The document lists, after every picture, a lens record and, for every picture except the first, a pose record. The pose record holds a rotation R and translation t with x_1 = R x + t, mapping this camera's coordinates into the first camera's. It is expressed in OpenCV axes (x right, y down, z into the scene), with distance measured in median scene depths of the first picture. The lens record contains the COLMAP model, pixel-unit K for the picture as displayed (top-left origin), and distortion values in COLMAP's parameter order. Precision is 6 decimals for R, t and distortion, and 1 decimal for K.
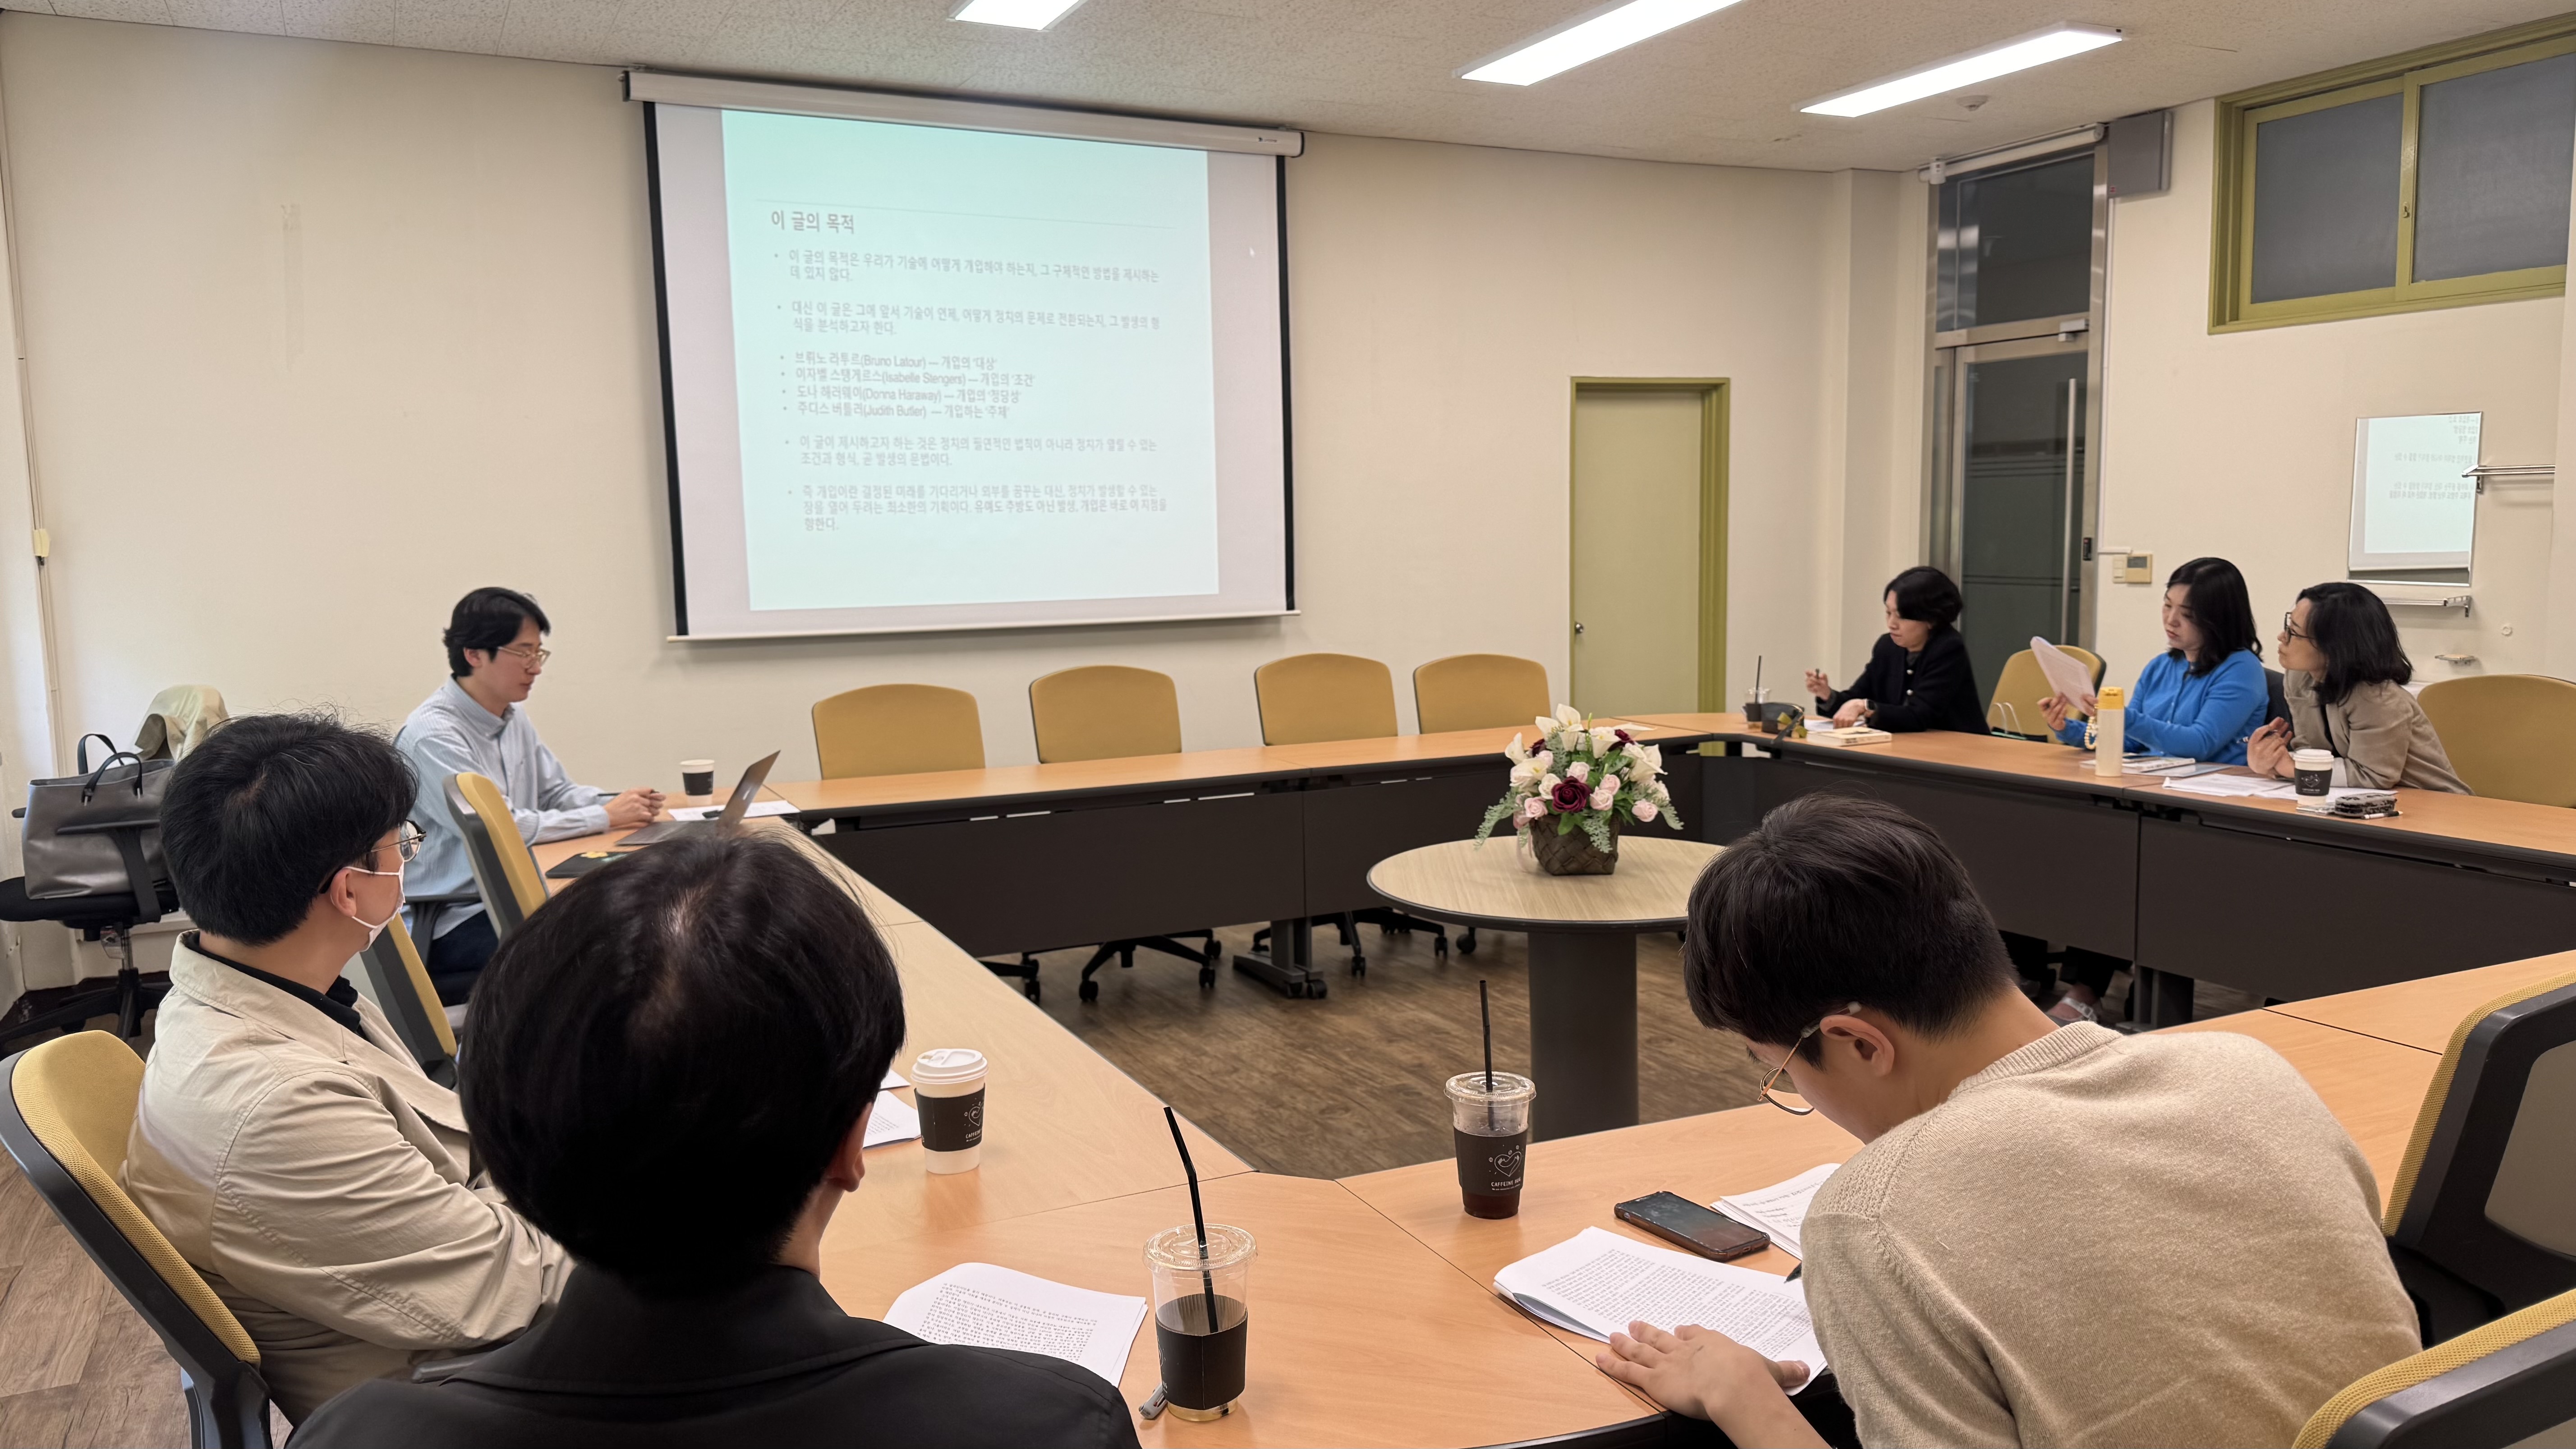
lens RADIAL K [[1804.2, 0, 1271.0], [0, 1804.2, 765.9], [0, 0, 1]] dist [0.029958, -0.053828]
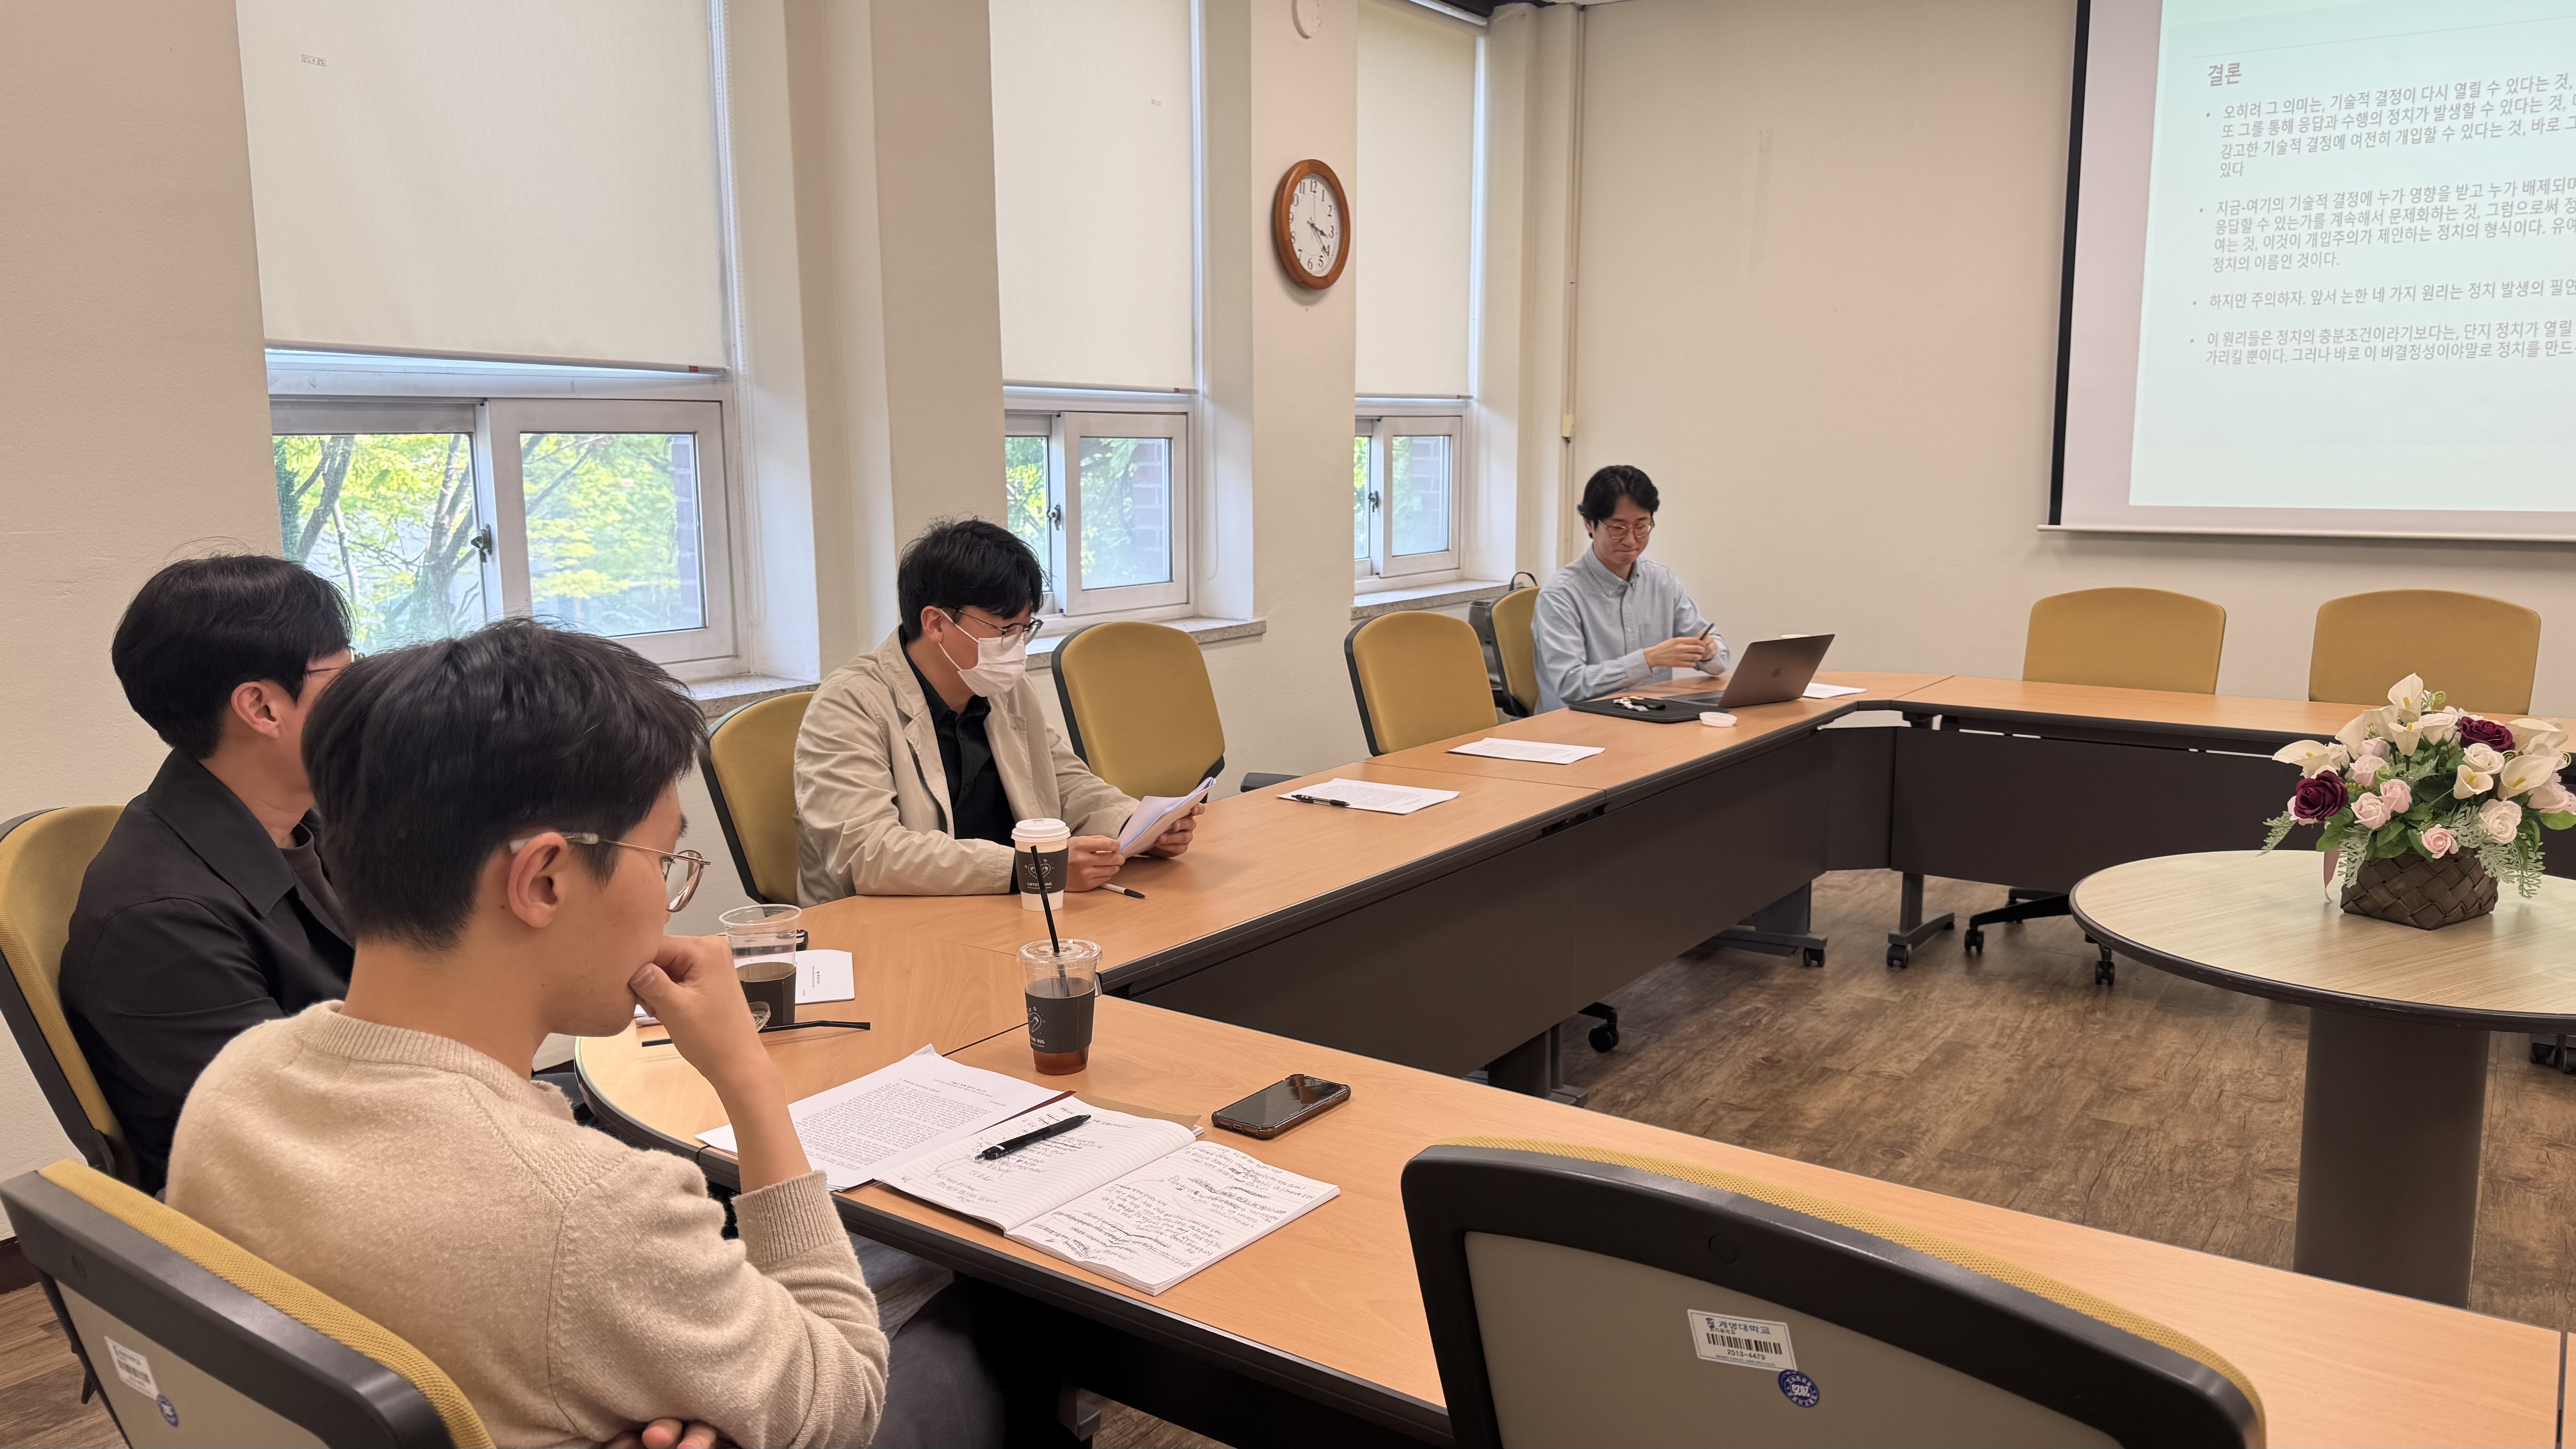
lens RADIAL K [[1804.2, 0, 1255.5], [0, 1804.2, 751.3], [0, 0, 1]] dist [0.029958, -0.053828]
pose [[0.470805, 0.164163, -0.866829, 0.334711], [-0.115237, 0.985561, 0.124060, -0.024037], [0.874679, 0.041483, 0.482925, 0.161039]]
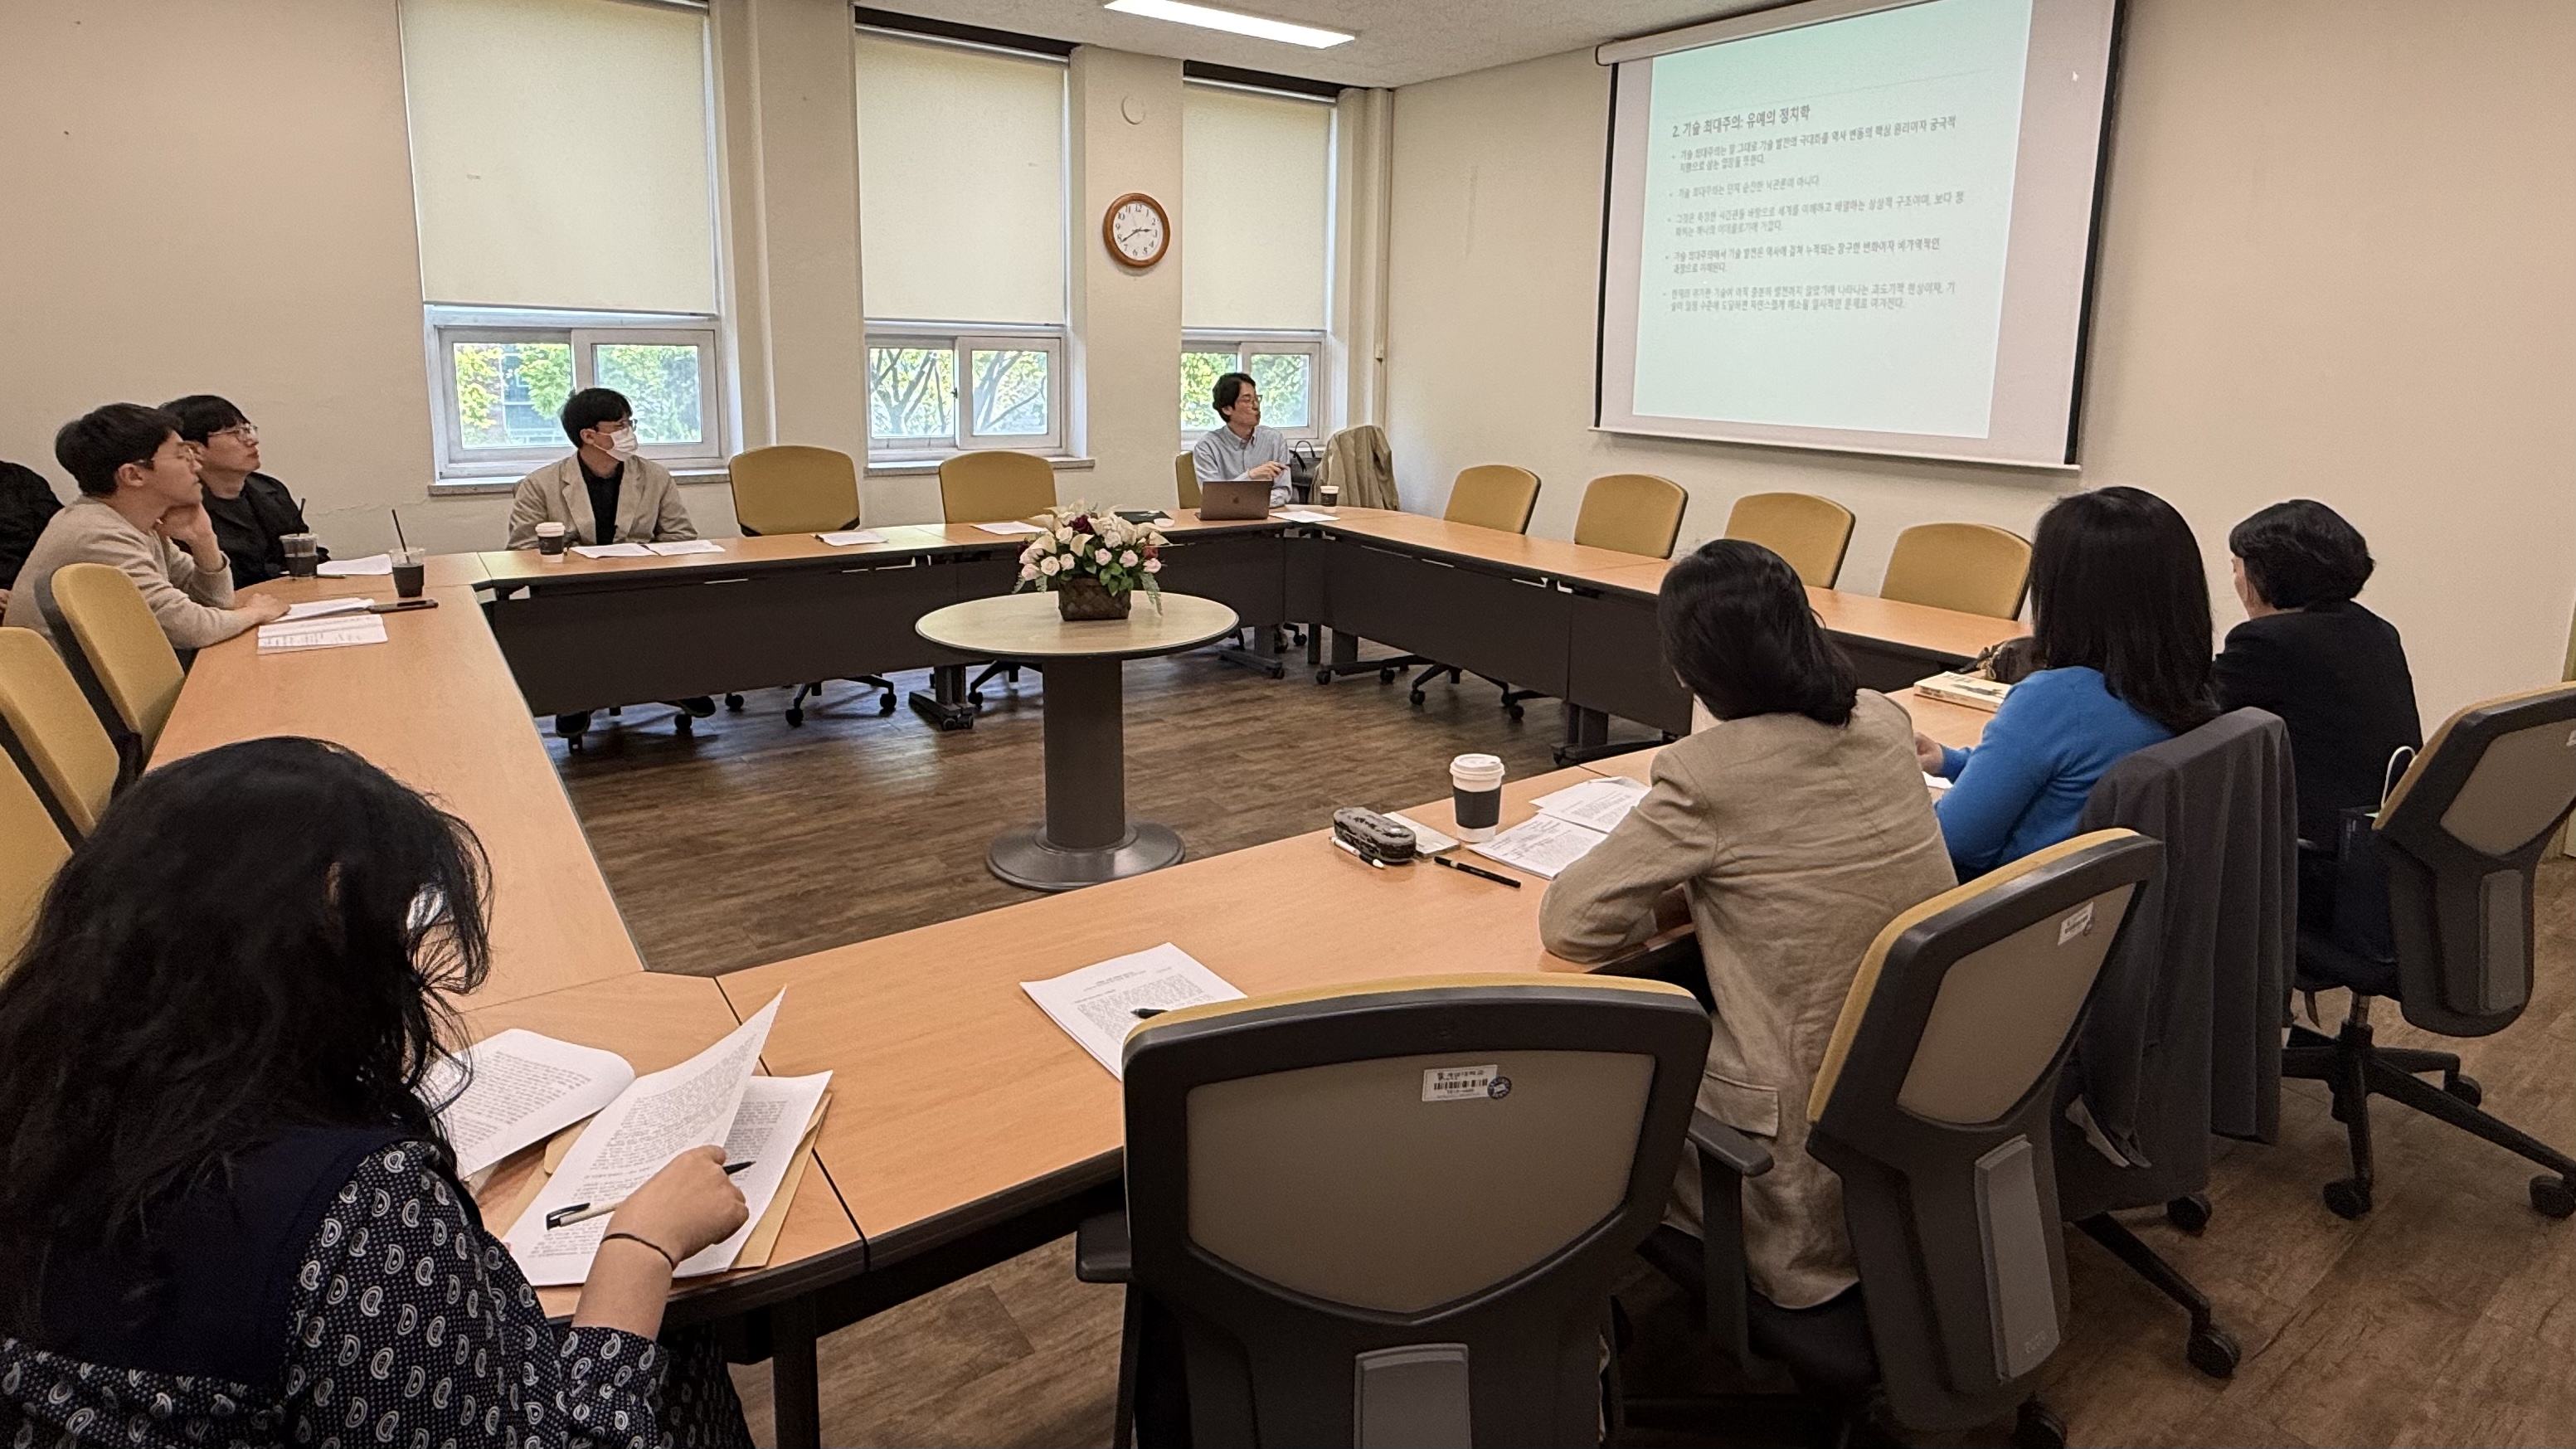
lens RADIAL K [[1321.8, 0, 1322.5], [0, 1321.8, 561.9], [0, 0, 1]] dist [0.001639, -0.000003]
pose [[0.180192, 0.183780, -0.966310, 0.700205], [-0.149318, 0.976116, 0.157801, -0.101782], [0.972232, 0.115853, 0.203331, 0.578432]]
